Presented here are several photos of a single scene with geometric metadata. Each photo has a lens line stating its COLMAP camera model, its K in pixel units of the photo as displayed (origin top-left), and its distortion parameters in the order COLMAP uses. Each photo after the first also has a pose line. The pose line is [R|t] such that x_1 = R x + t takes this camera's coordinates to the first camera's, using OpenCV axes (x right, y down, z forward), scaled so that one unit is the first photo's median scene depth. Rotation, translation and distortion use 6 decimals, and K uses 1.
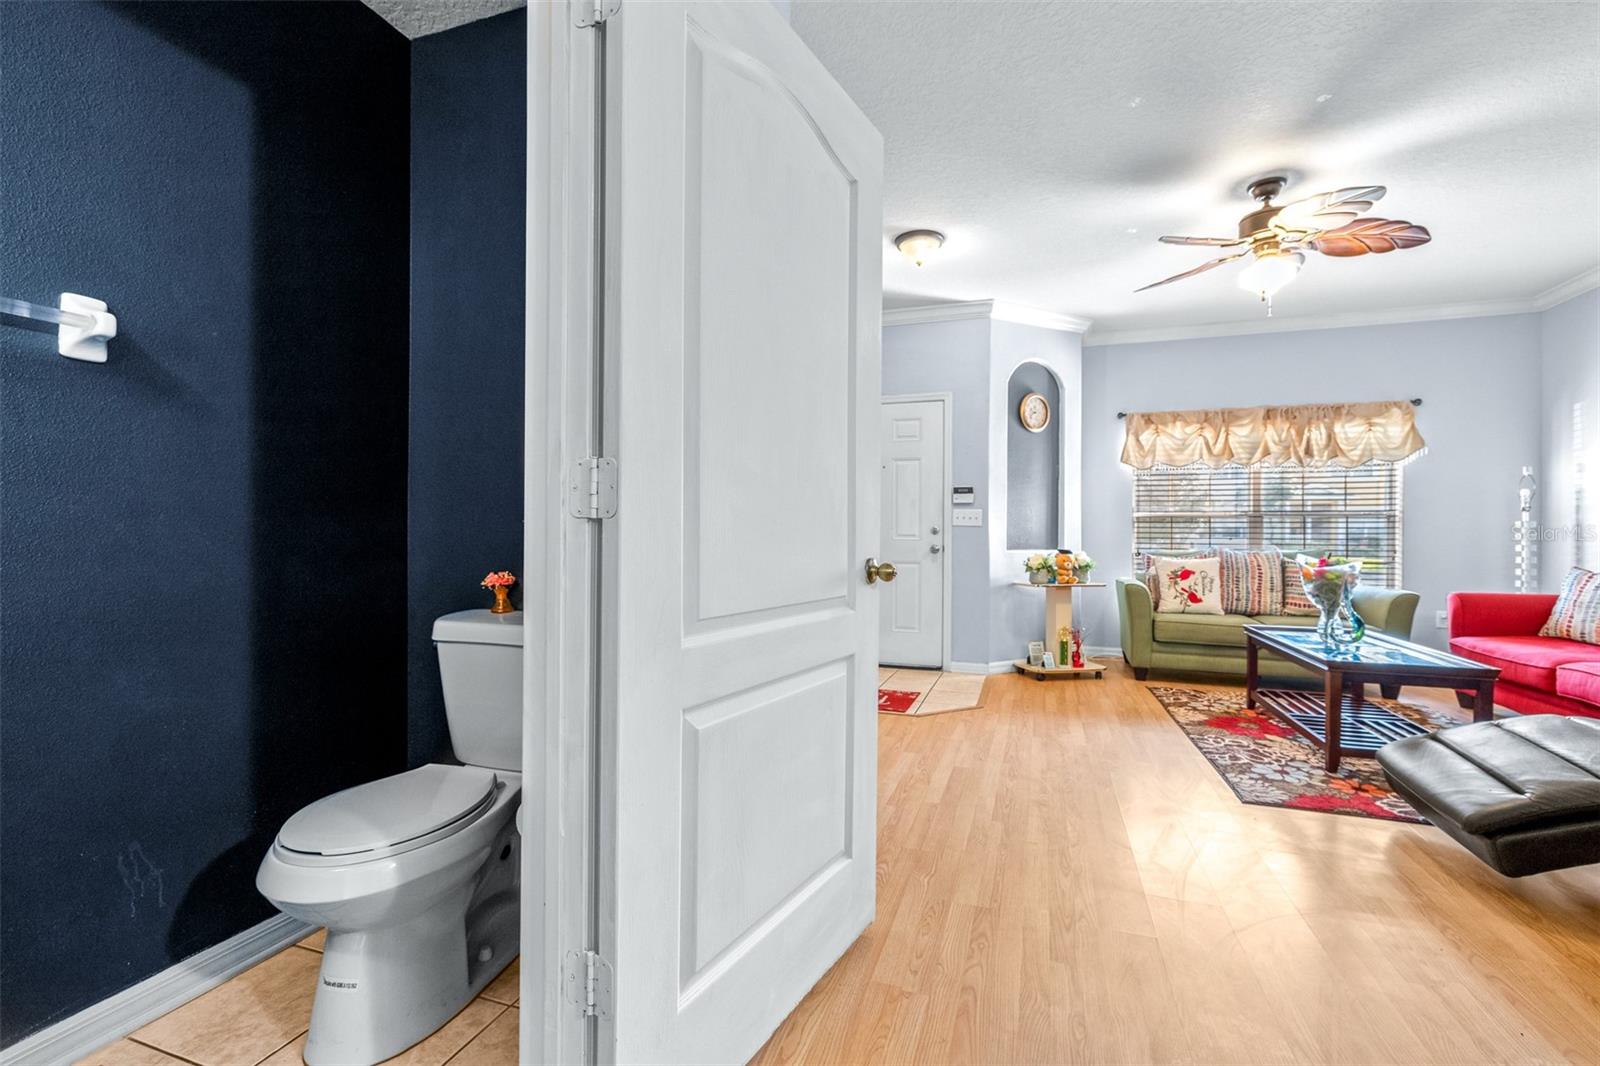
lens RADIAL K [[693.0, 0, 802.2], [0, 693.0, 532.7], [0, 0, 1]] dist [-0.000599, 0.000054]
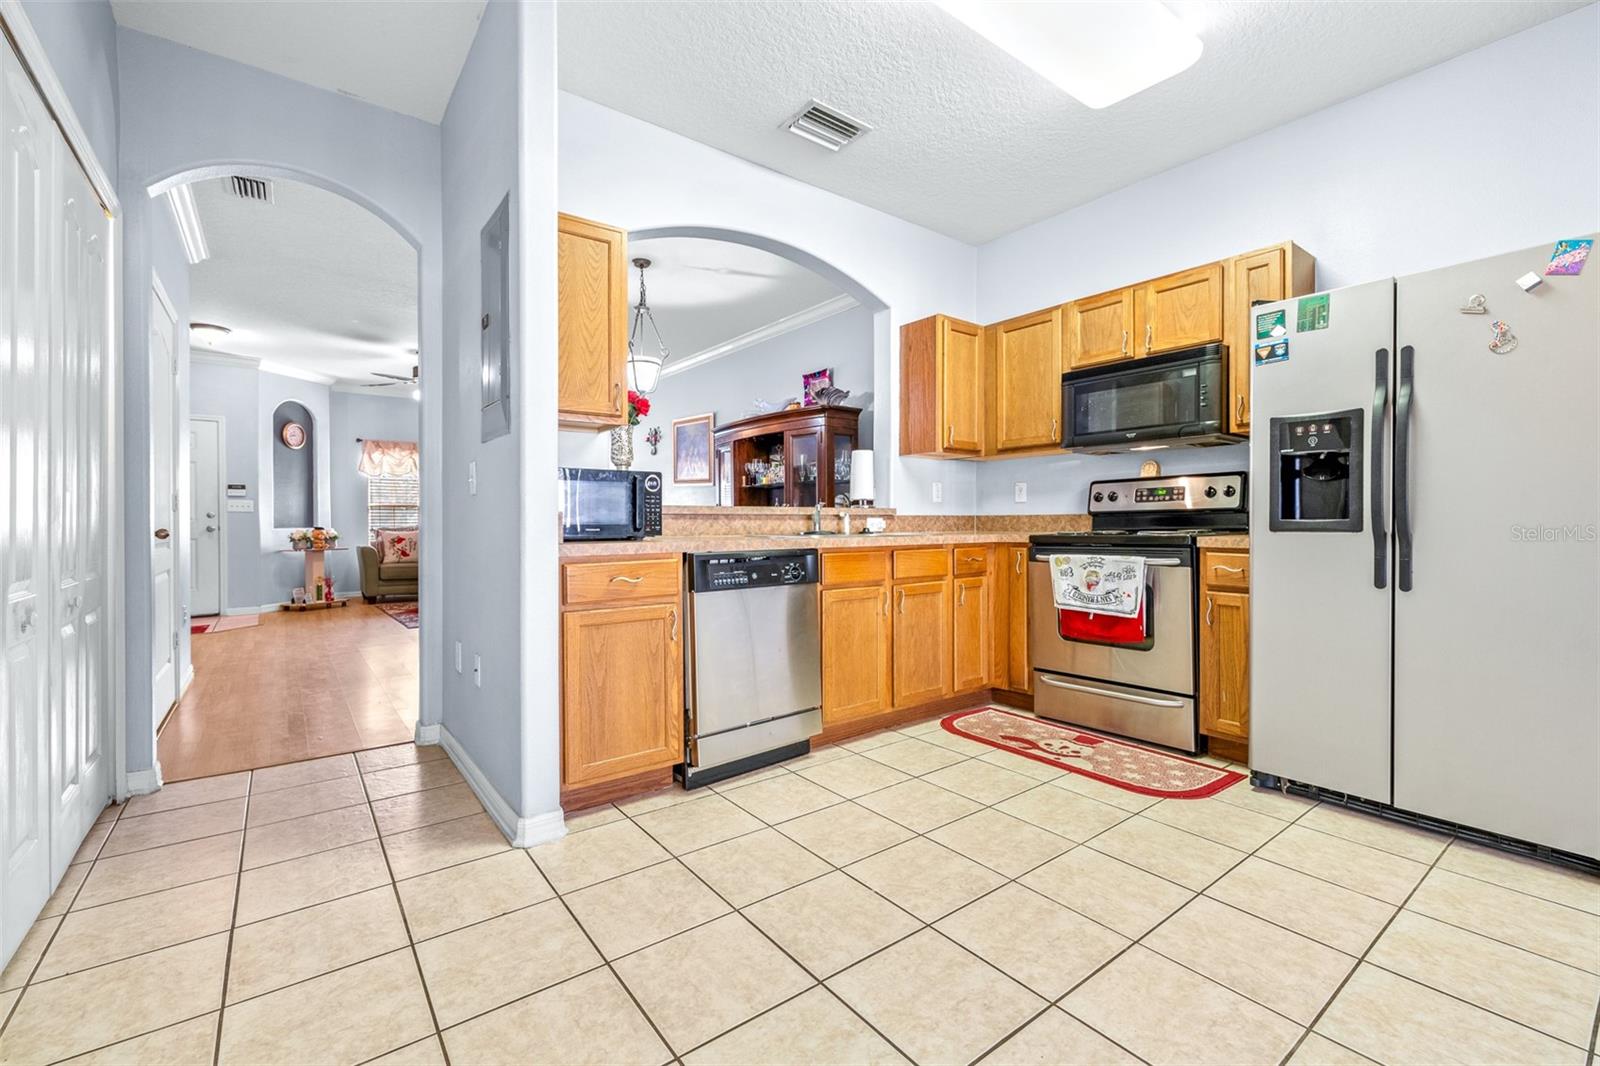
lens RADIAL K [[680.4, 0, 801.5], [0, 680.4, 526.3], [0, 0, 1]] dist [-0.000025, 0.000024]
pose [[0.553073, -0.016463, 0.832970, -0.322989], [0.006451, 0.999859, 0.015478, 0.006104], [-0.833108, -0.003187, 0.553101, -0.821315]]
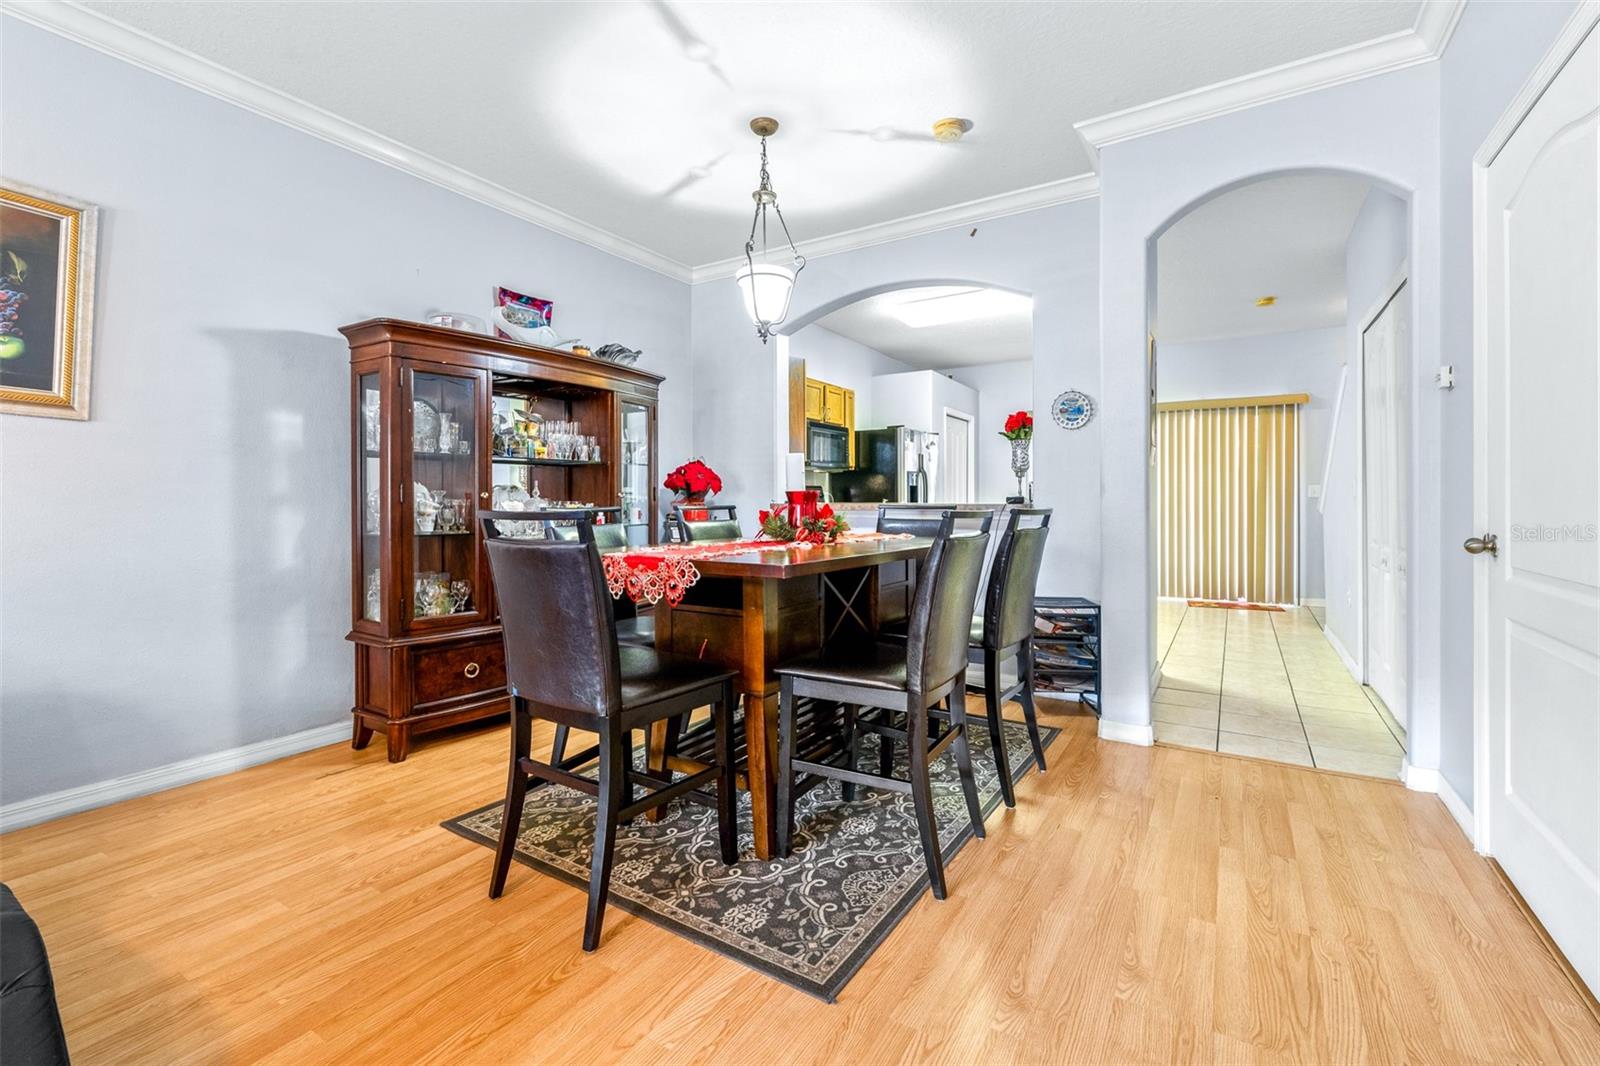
lens RADIAL K [[688.1, 0, 806.6], [0, 688.1, 501.9], [0, 0, 1]] dist [-0.000203, 0.000152]
pose [[-0.975149, -0.006599, 0.221450, 0.193367], [-0.006110, 0.999977, 0.002896, -0.005959], [-0.221464, 0.001472, -0.975167, 0.562401]]
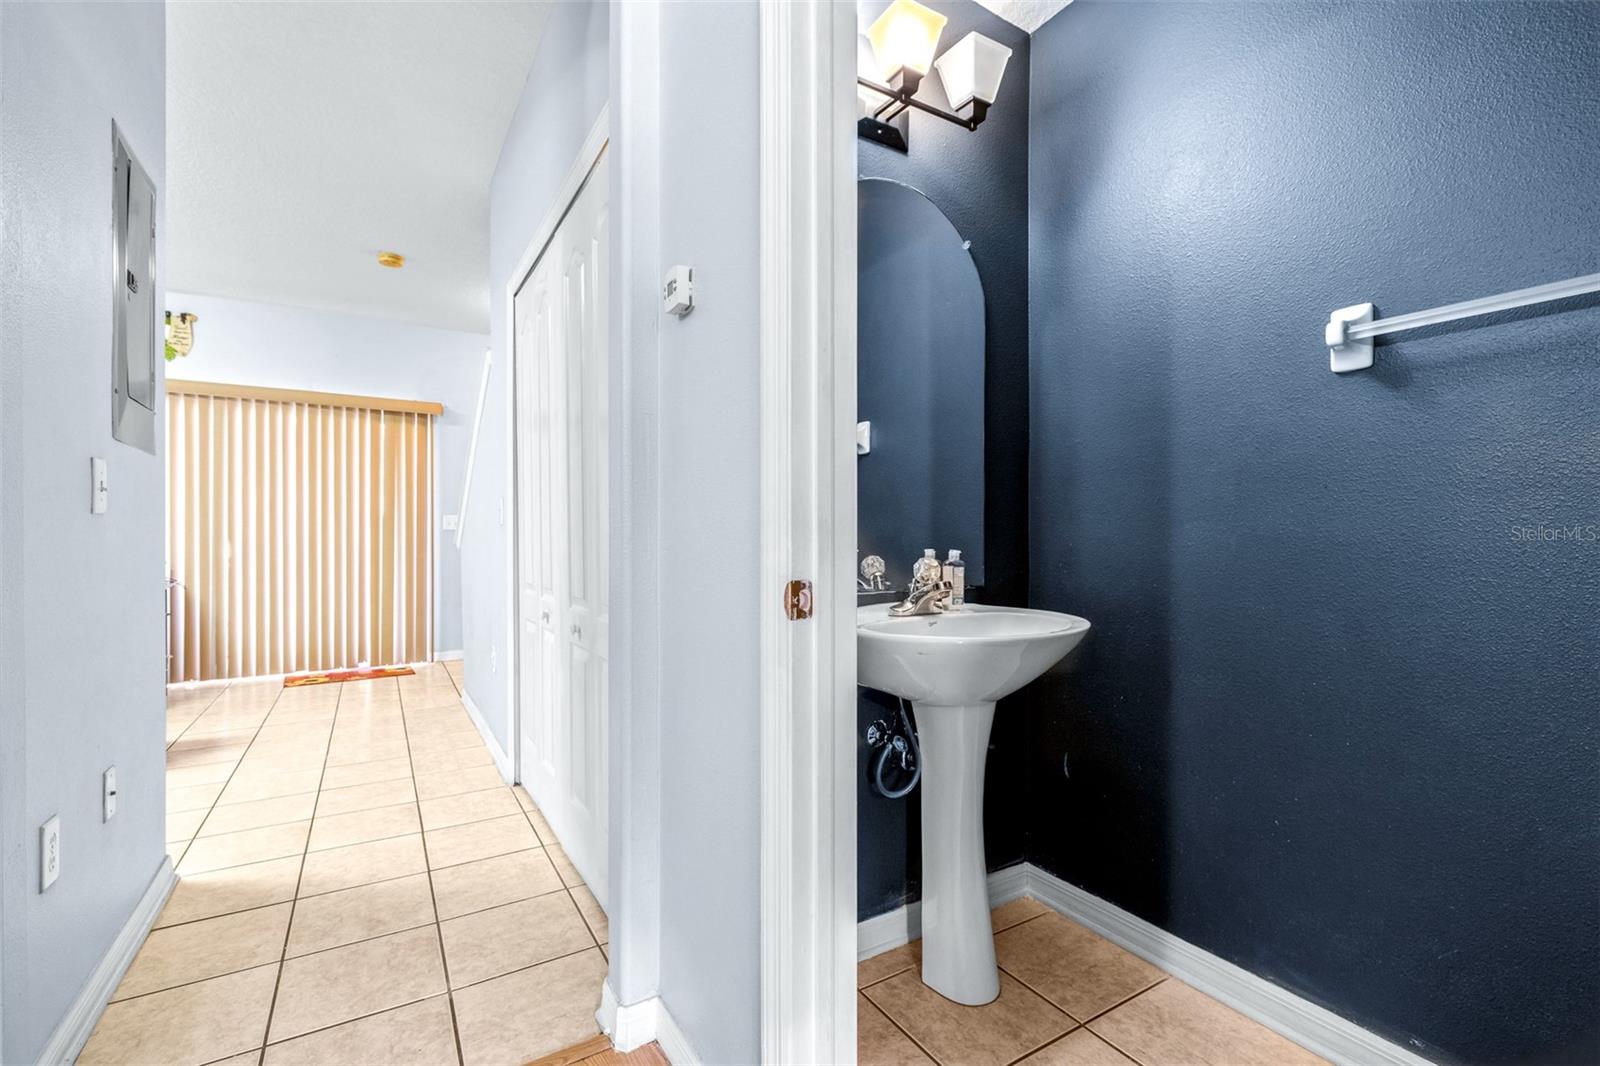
lens RADIAL K [[702.8, 0, 795.8], [0, 702.8, 535.0], [0, 0, 1]] dist [0.001175, 0.000344]
pose [[-0.641430, -0.007449, -0.767145, 0.028615], [-0.003074, 0.999970, -0.007139, -0.000804], [0.767175, -0.002221, -0.641434, 0.170883]]
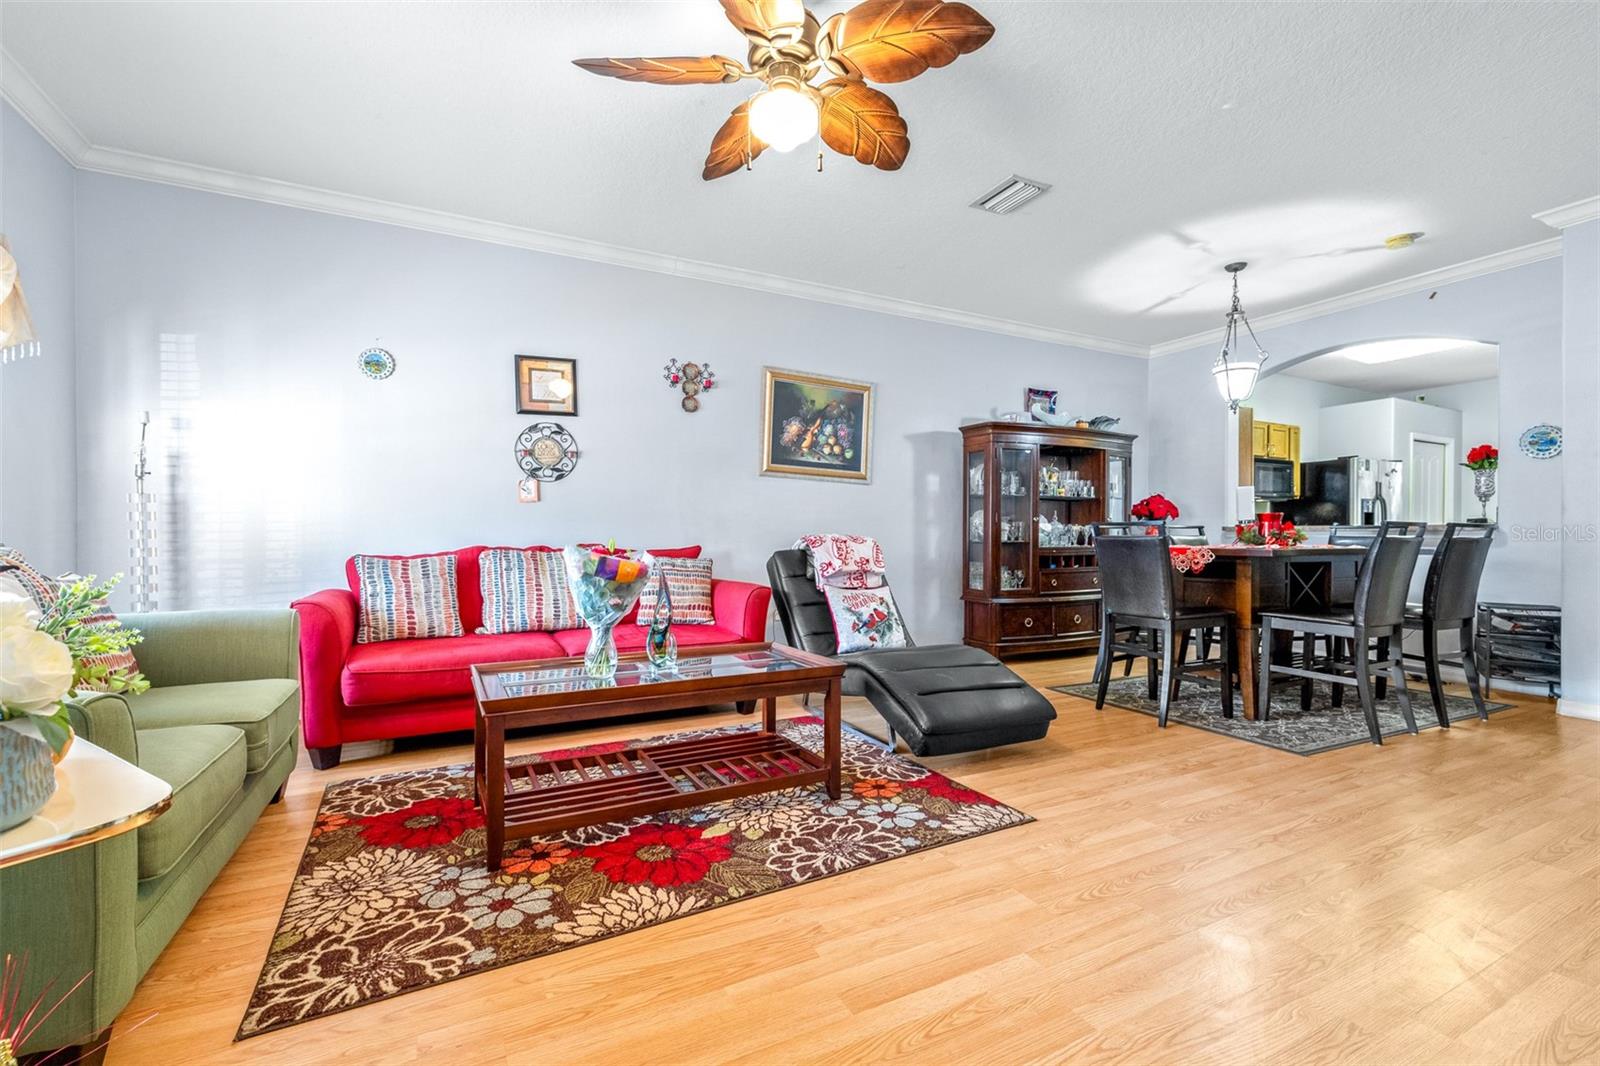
lens RADIAL K [[687.3, 0, 797.1], [0, 687.3, 539.6], [0, 0, 1]] dist [-0.000812, 0.000286]
pose [[-0.717484, -0.013568, 0.696442, 0.144869], [-0.008026, 0.999905, 0.011212, 0.015272], [-0.696528, 0.002455, -0.717525, 1.054725]]
